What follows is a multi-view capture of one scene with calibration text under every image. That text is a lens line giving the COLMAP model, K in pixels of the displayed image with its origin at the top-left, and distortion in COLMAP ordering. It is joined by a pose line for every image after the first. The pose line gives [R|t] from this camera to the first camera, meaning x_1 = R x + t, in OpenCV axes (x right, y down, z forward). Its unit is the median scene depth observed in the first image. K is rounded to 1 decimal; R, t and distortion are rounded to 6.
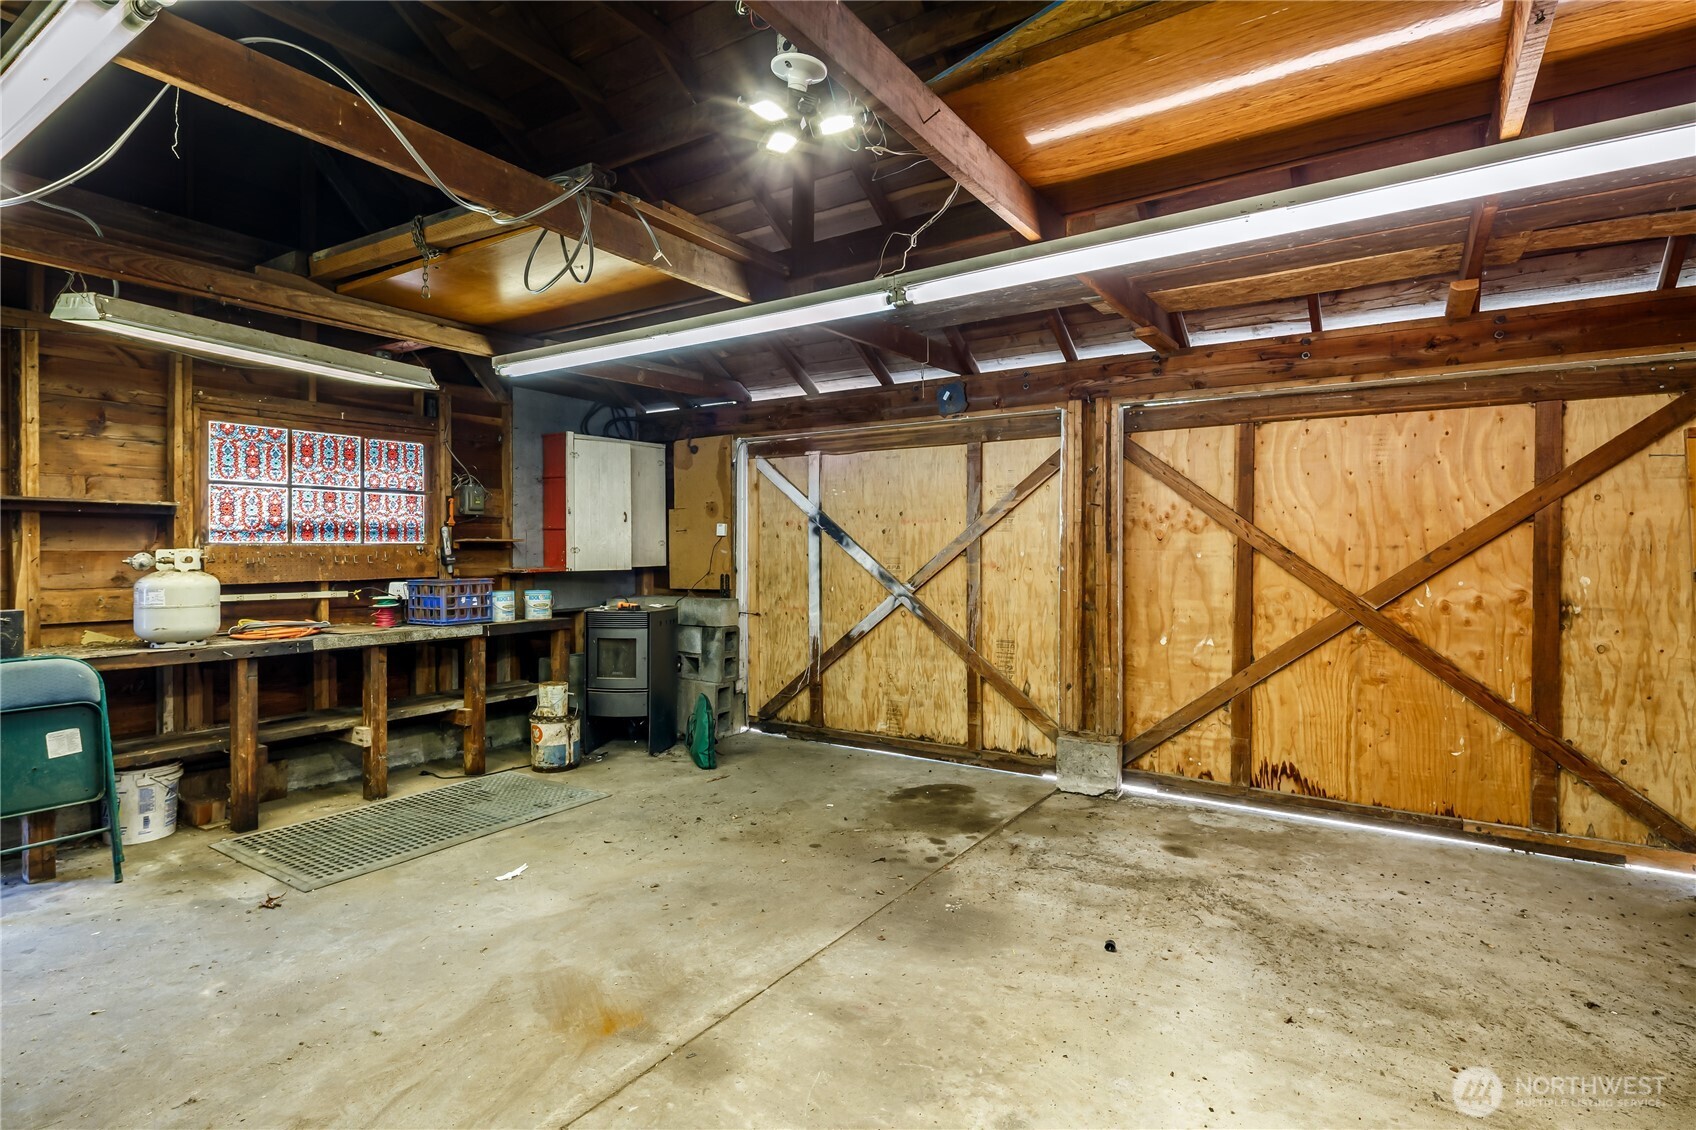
lens RADIAL K [[840.7, 0, 833.8], [0, 840.7, 556.4], [0, 0, 1]] dist [0.004437, -0.000586]
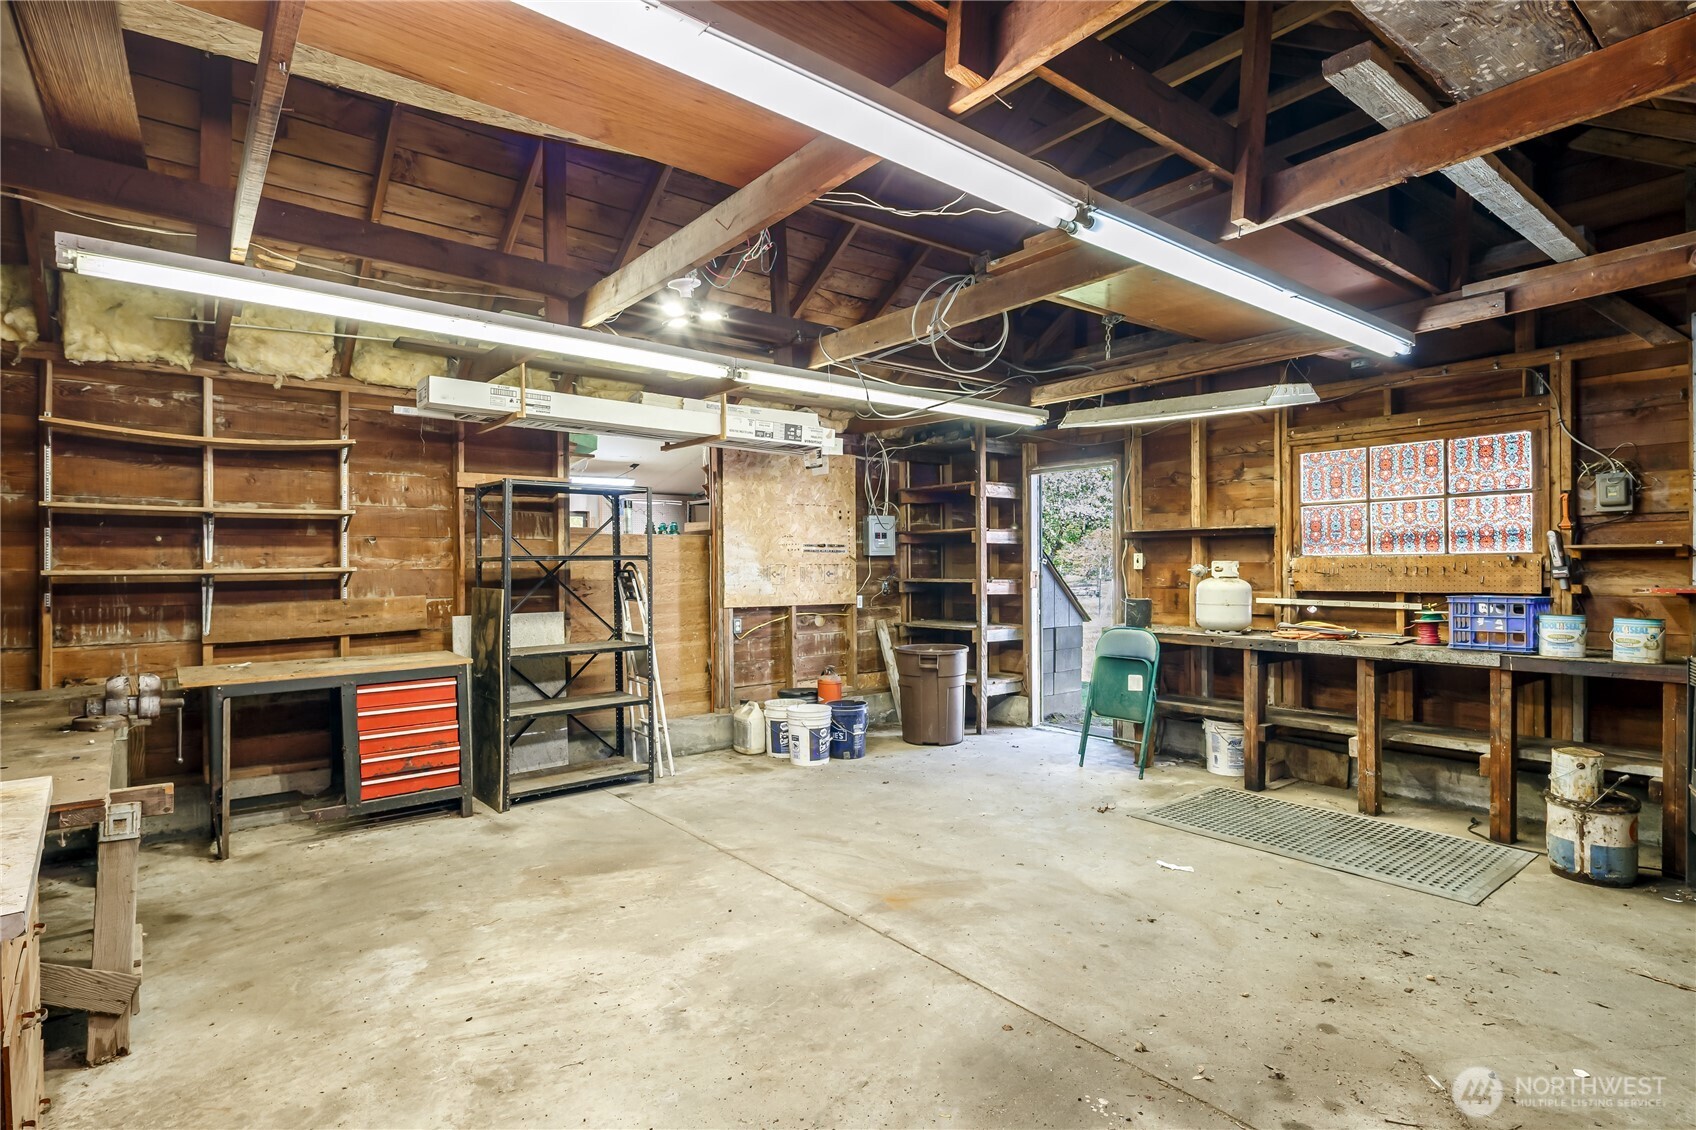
lens RADIAL K [[840.7, 0, 833.7], [0, 840.7, 564.9], [0, 0, 1]] dist [0.004437, -0.000586]
pose [[-0.311020, 0.002571, -0.950400, 0.644585], [-0.002858, 0.999989, 0.003640, -0.005565], [0.950399, 0.003849, -0.311009, 0.780898]]
